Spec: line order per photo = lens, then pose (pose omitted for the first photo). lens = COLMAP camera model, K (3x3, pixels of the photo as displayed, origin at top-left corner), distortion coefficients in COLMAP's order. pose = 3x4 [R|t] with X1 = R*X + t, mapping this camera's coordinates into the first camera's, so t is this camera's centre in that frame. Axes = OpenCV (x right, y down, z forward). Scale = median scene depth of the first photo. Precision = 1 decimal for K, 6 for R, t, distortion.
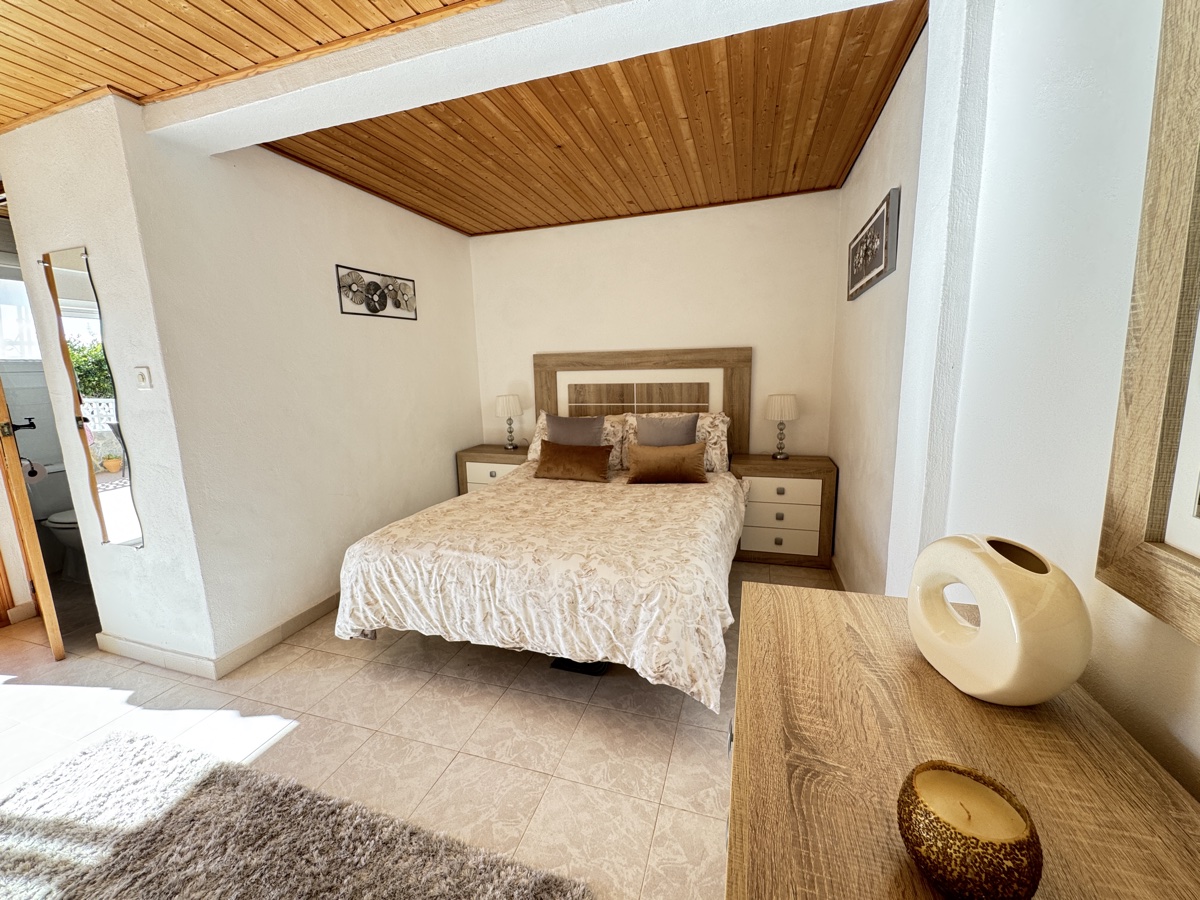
lens RADIAL K [[479.7, 0, 598.2], [0, 479.7, 447.0], [0, 0, 1]] dist [-0.001105, 0.000007]
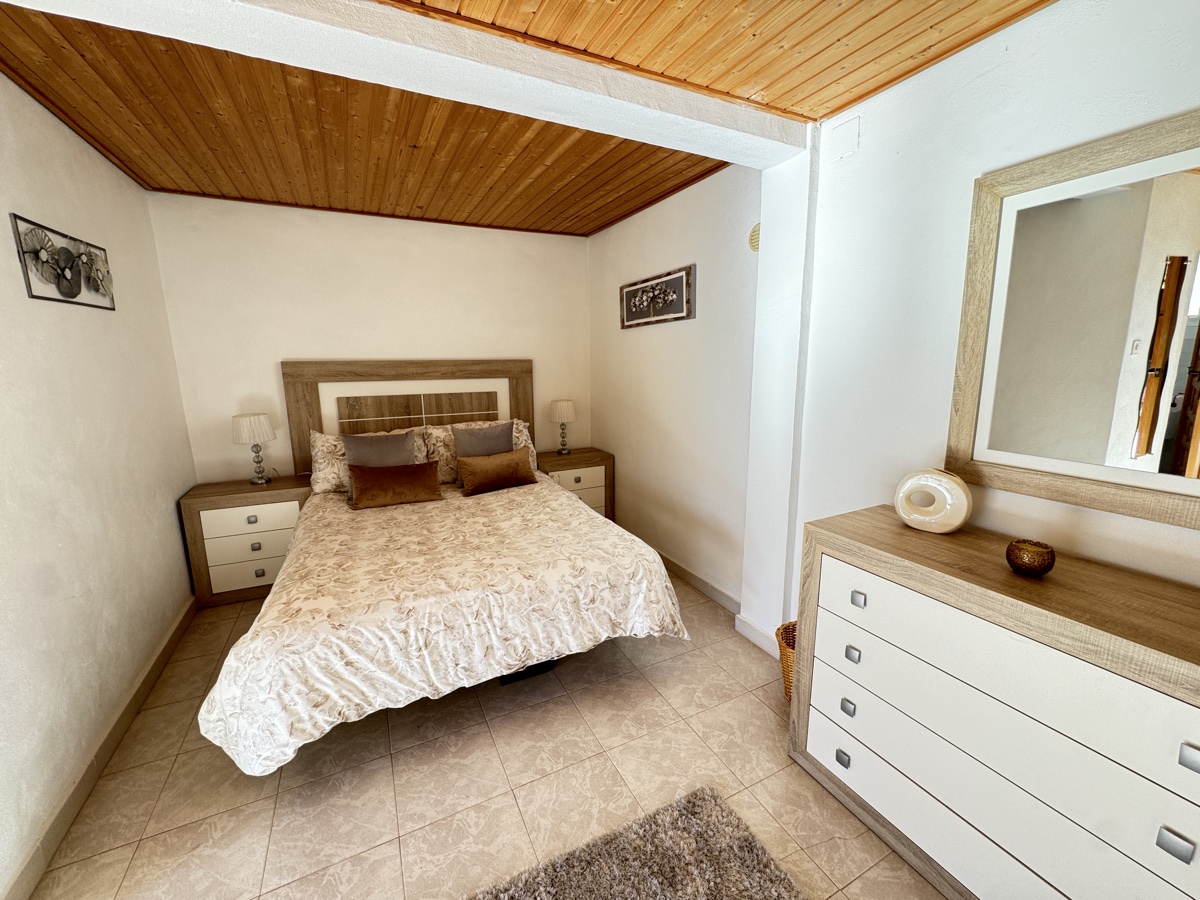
lens RADIAL K [[479.7, 0, 598.2], [0, 479.7, 447.0], [0, 0, 1]] dist [-0.001105, 0.000007]
pose [[0.713651, -0.109829, 0.691838, -0.509174], [0.106278, 0.993175, 0.048038, -0.053692], [-0.692392, 0.039245, 0.720453, 0.103213]]
